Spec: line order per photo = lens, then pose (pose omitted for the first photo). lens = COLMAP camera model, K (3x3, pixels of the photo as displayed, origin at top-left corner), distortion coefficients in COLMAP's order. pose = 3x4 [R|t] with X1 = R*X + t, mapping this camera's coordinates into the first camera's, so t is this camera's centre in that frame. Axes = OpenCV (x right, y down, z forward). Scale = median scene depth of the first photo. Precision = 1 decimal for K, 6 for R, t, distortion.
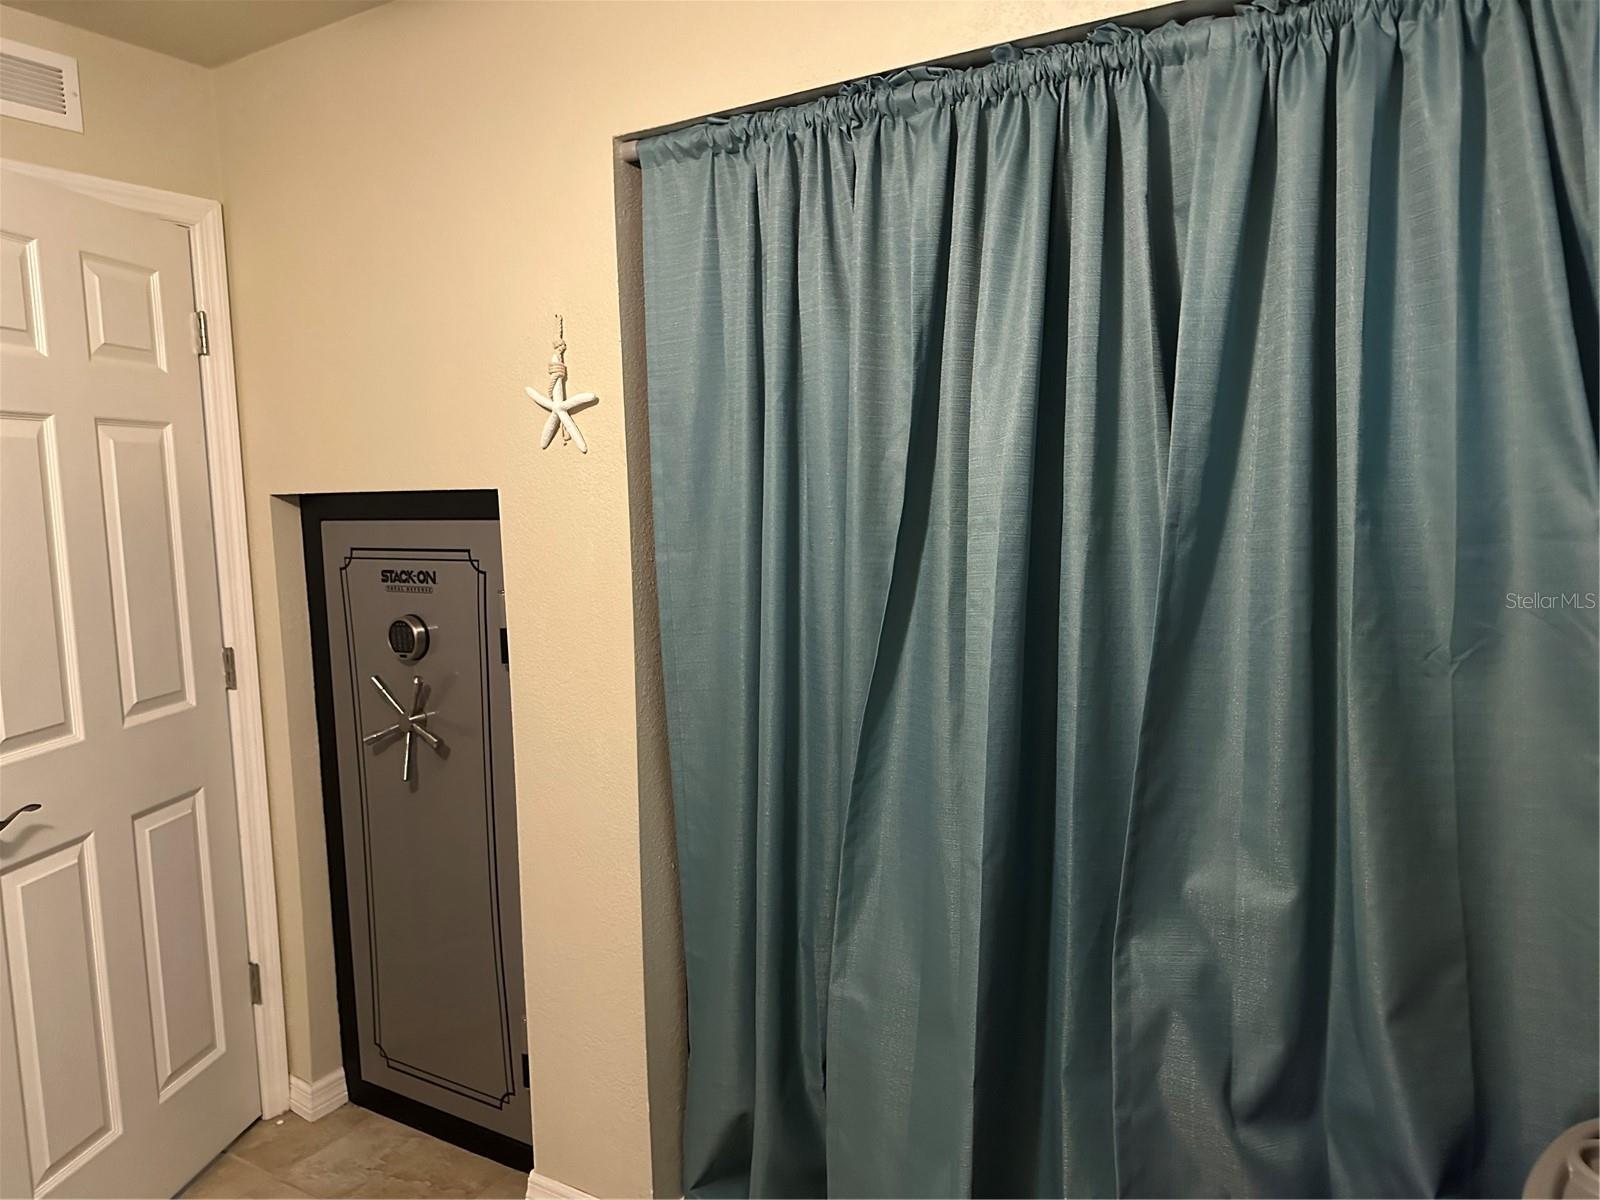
lens RADIAL K [[1117.1, 0, 799.3], [0, 1117.1, 597.8], [0, 0, 1]] dist [0.012311, -0.015223]
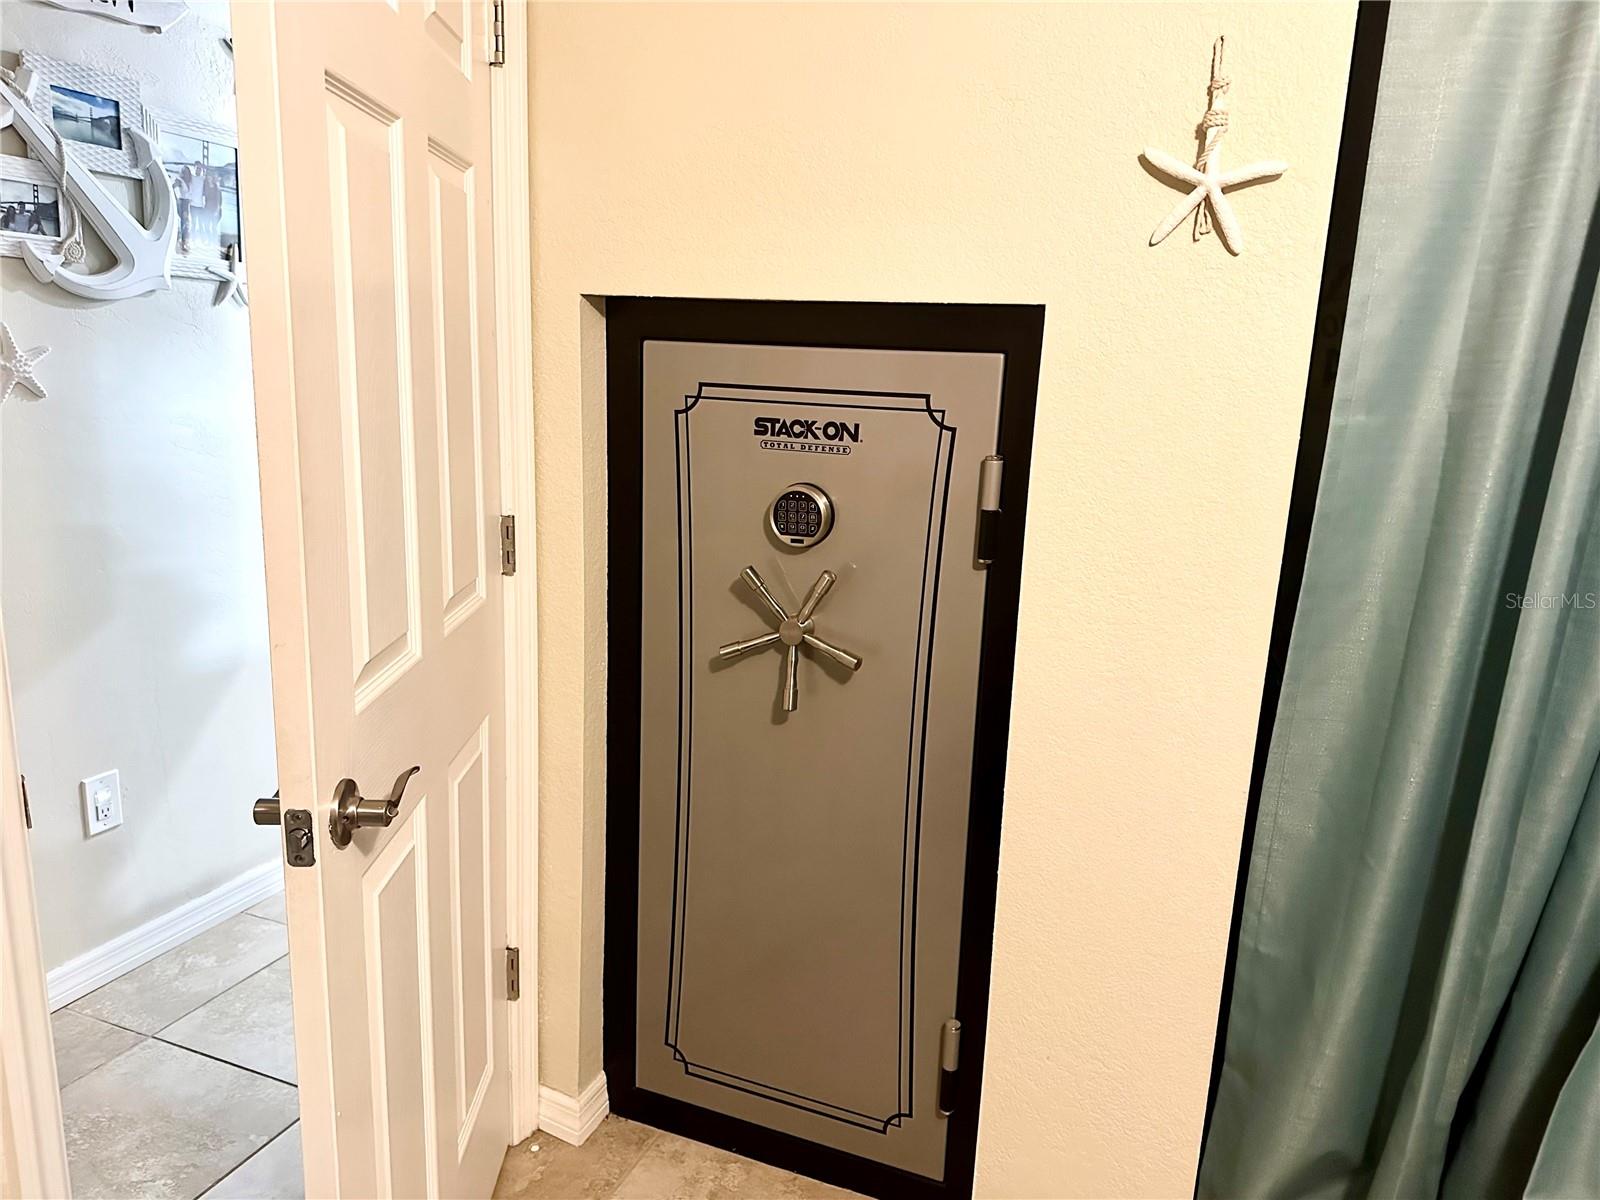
lens RADIAL K [[1117.1, 0, 801.8], [0, 1117.1, 608.2], [0, 0, 1]] dist [0.012311, -0.015223]
pose [[0.983819, 0.031692, 0.176342, -0.467200], [-0.051711, 0.992573, 0.110112, 0.015548], [-0.171543, -0.117449, 0.978151, 0.295896]]
